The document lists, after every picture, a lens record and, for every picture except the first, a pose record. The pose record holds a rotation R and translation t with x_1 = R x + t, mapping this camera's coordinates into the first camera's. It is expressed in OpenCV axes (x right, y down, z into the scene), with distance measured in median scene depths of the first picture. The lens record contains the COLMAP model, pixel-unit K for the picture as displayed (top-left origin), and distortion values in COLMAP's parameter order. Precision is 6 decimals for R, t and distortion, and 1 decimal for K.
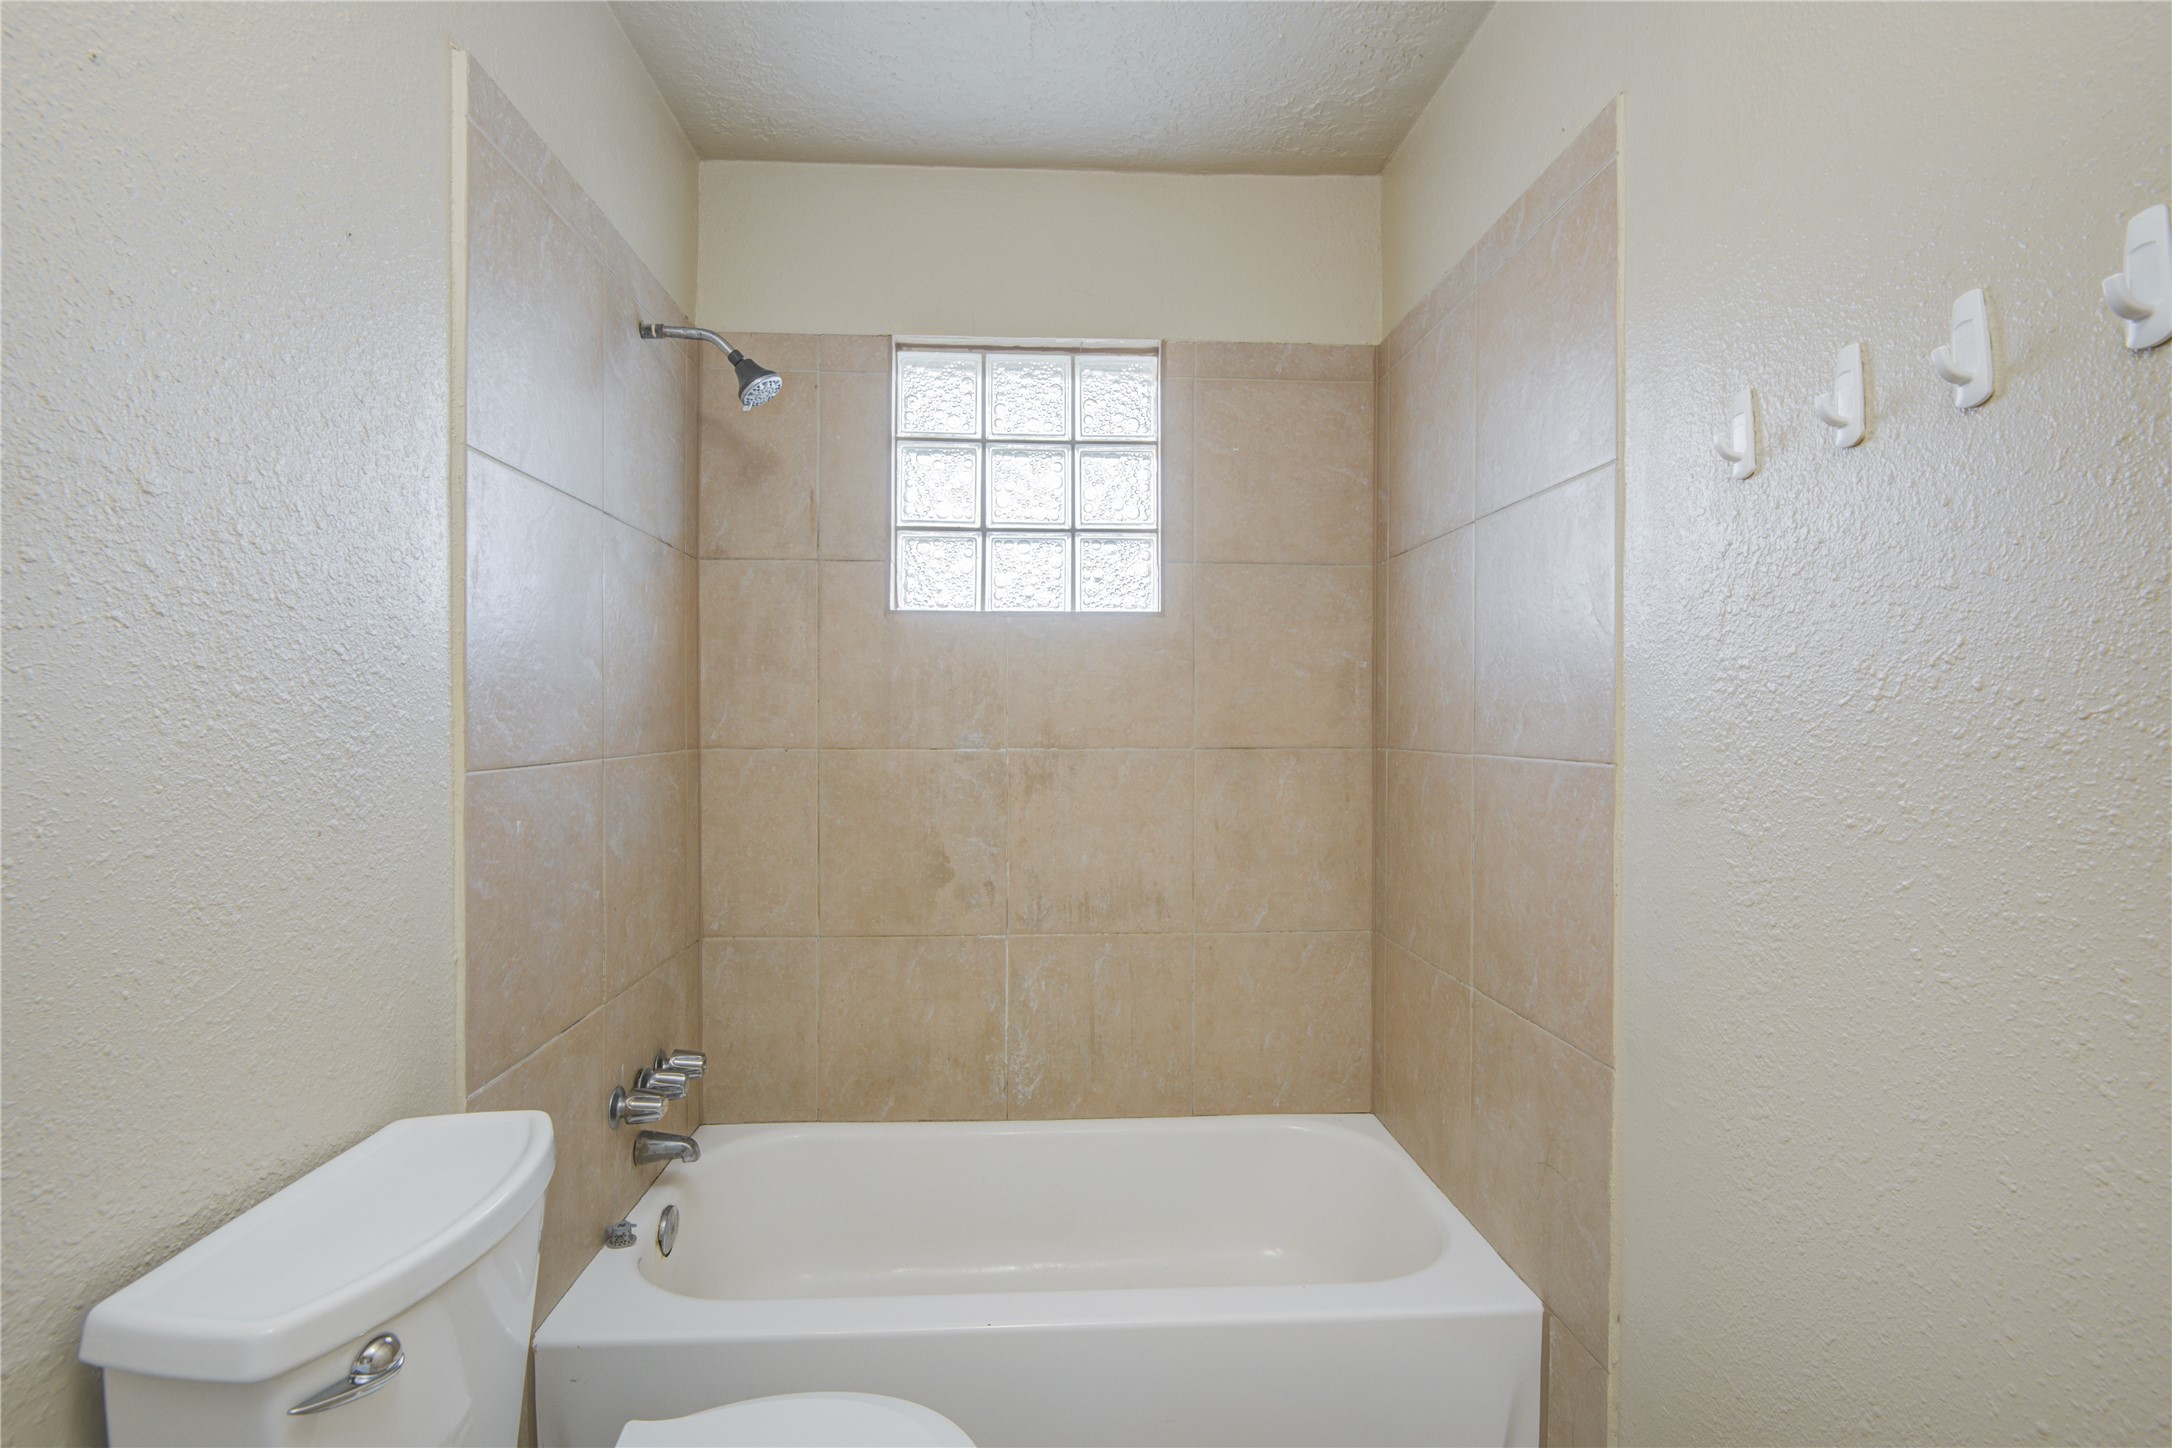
lens RADIAL K [[987.8, 0, 1088.7], [0, 987.8, 719.6], [0, 0, 1]] dist [-0.002636, 0.000483]
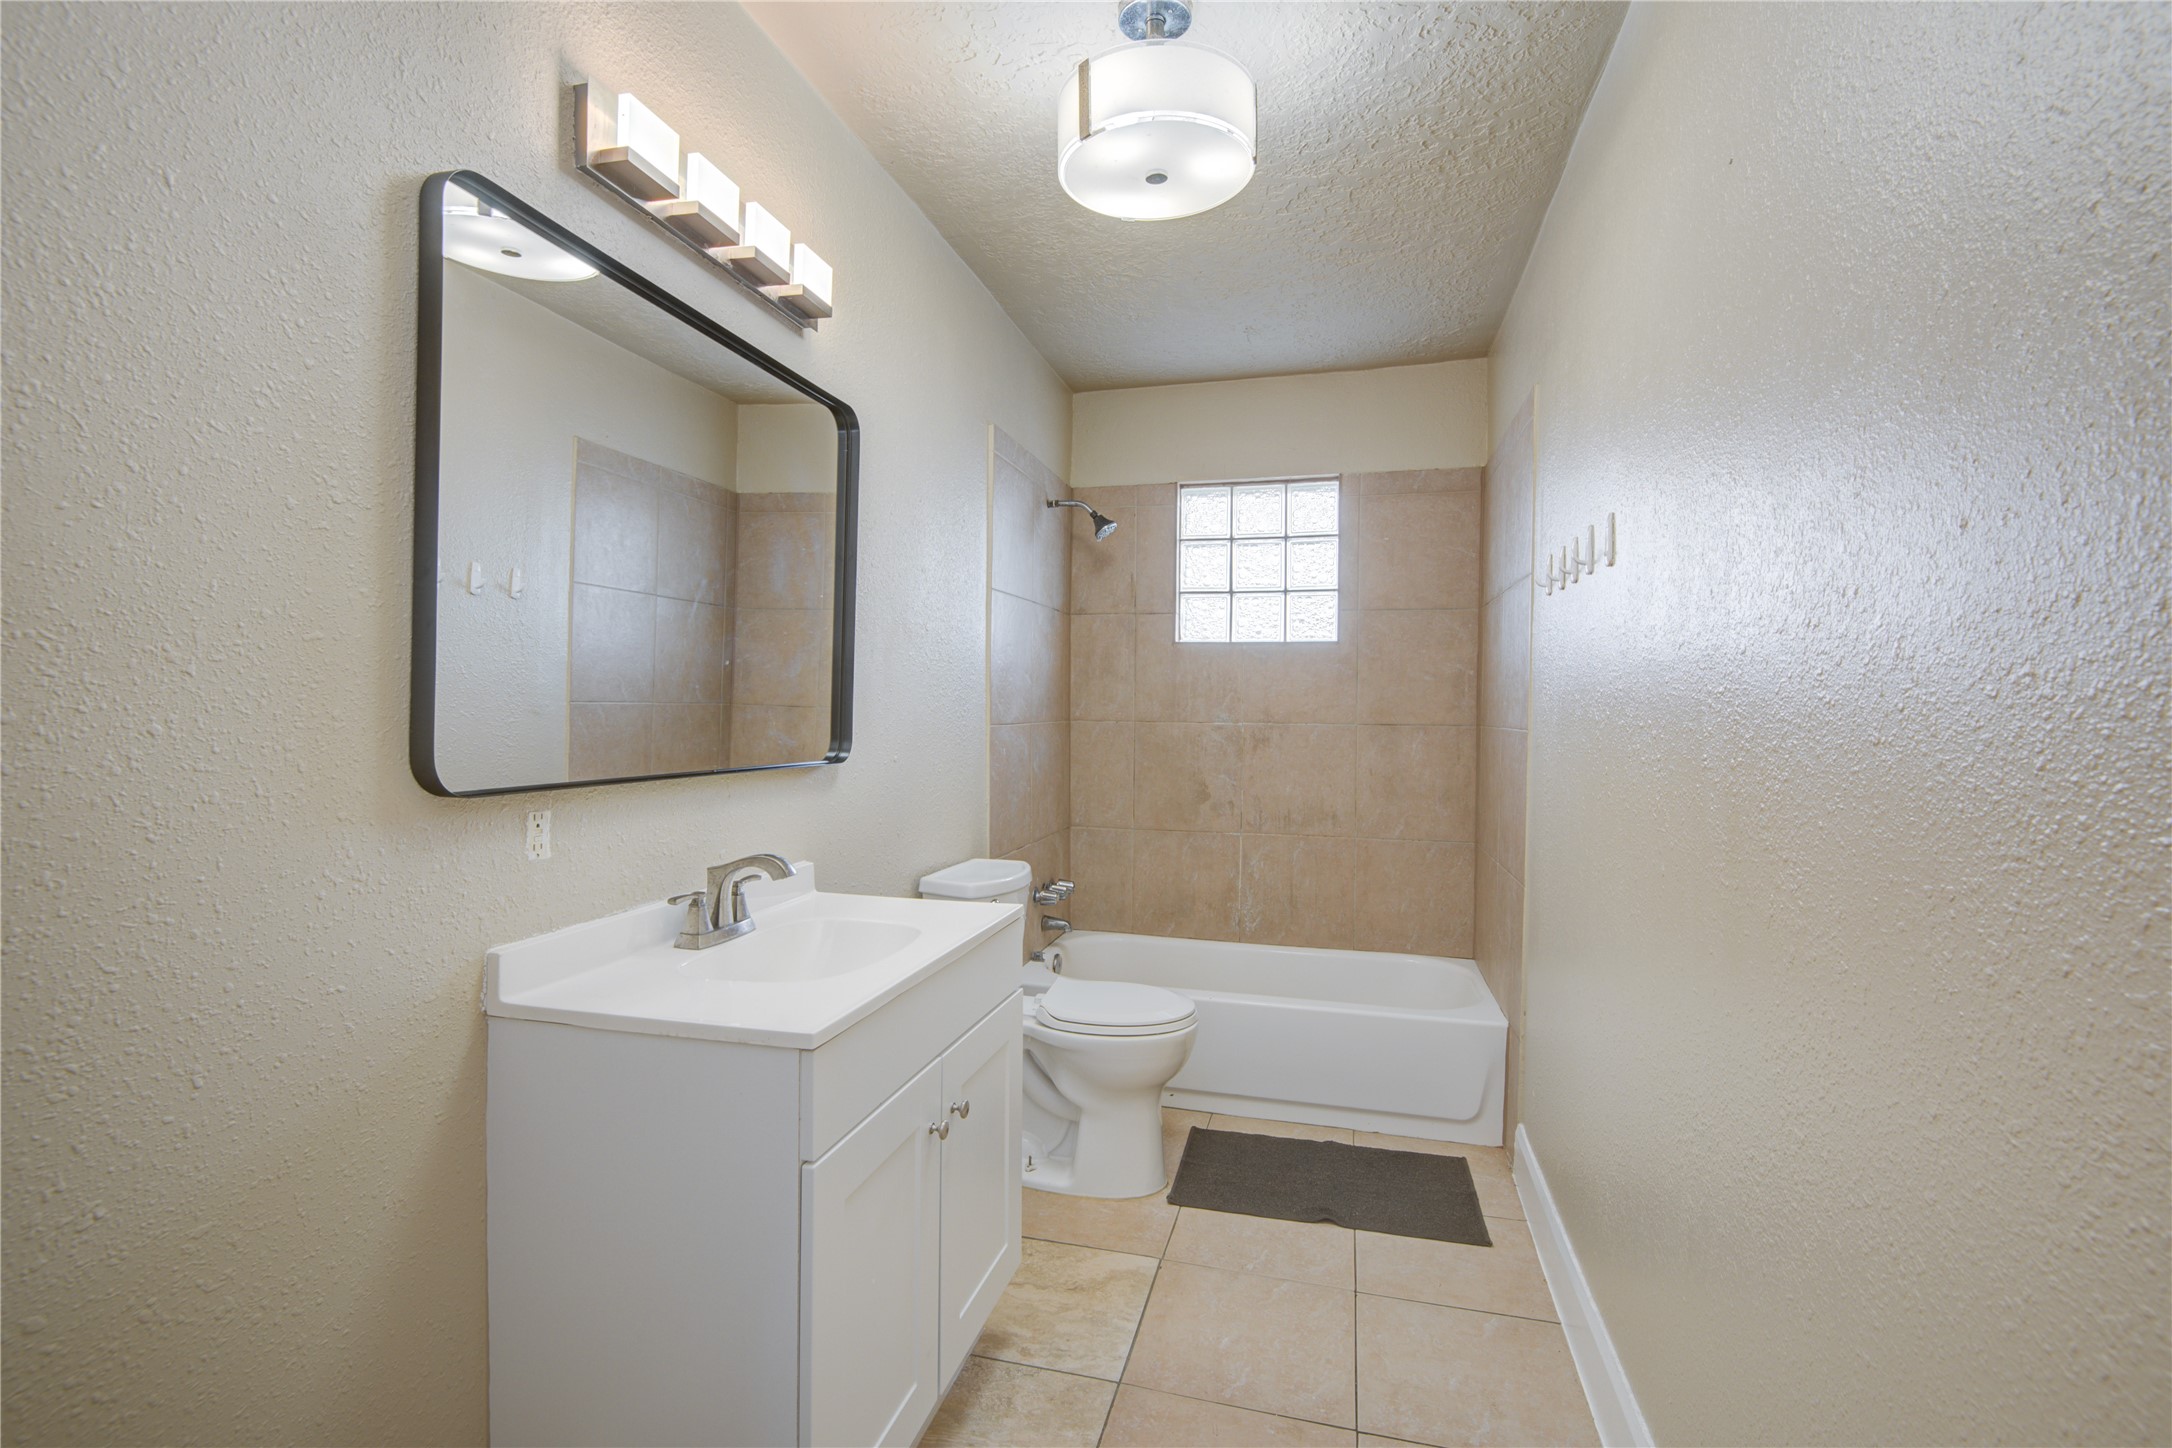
lens RADIAL K [[987.8, 0, 1088.7], [0, 987.8, 719.6], [0, 0, 1]] dist [-0.002636, 0.000483]
pose [[0.950039, 0.012389, -0.311886, 0.193708], [-0.008641, 0.999873, 0.013398, 0.003407], [0.312013, -0.010034, 0.950025, -0.681966]]
